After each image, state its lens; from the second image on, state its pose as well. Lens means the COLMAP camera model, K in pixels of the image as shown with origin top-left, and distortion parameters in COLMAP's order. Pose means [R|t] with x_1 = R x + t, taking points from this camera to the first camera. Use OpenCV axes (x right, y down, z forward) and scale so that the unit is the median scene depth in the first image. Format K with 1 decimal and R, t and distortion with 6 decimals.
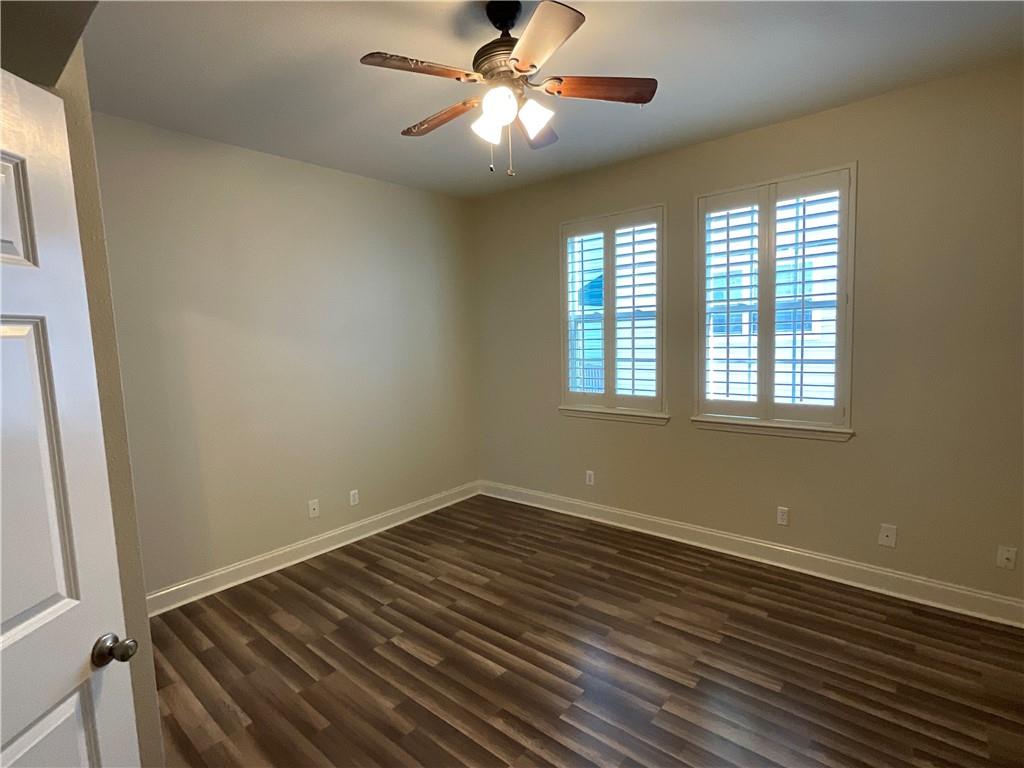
lens RADIAL K [[509.3, 0, 511.4], [0, 509.3, 386.6], [0, 0, 1]] dist [-0.000010, 0.001442]
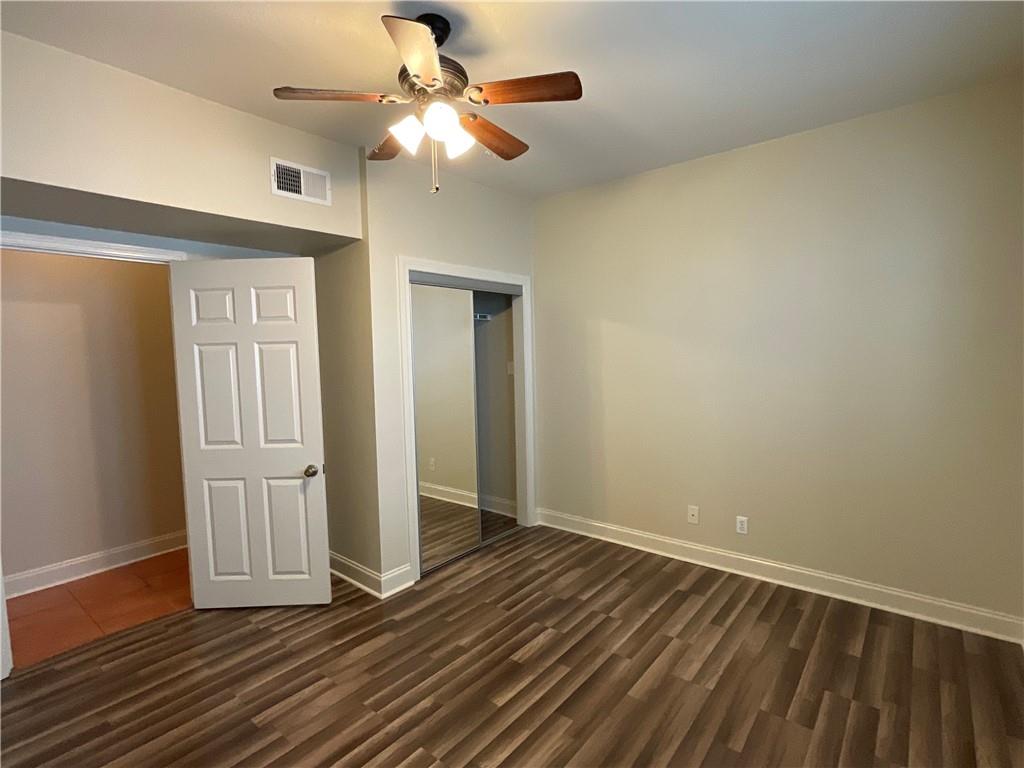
lens RADIAL K [[509.3, 0, 511.7], [0, 509.3, 384.7], [0, 0, 1]] dist [-0.000010, 0.001442]
pose [[0.028754, 0.112532, -0.993232, 0.603393], [-0.082563, 0.990515, 0.109834, -0.094848], [0.996171, 0.078846, 0.037772, 0.661989]]
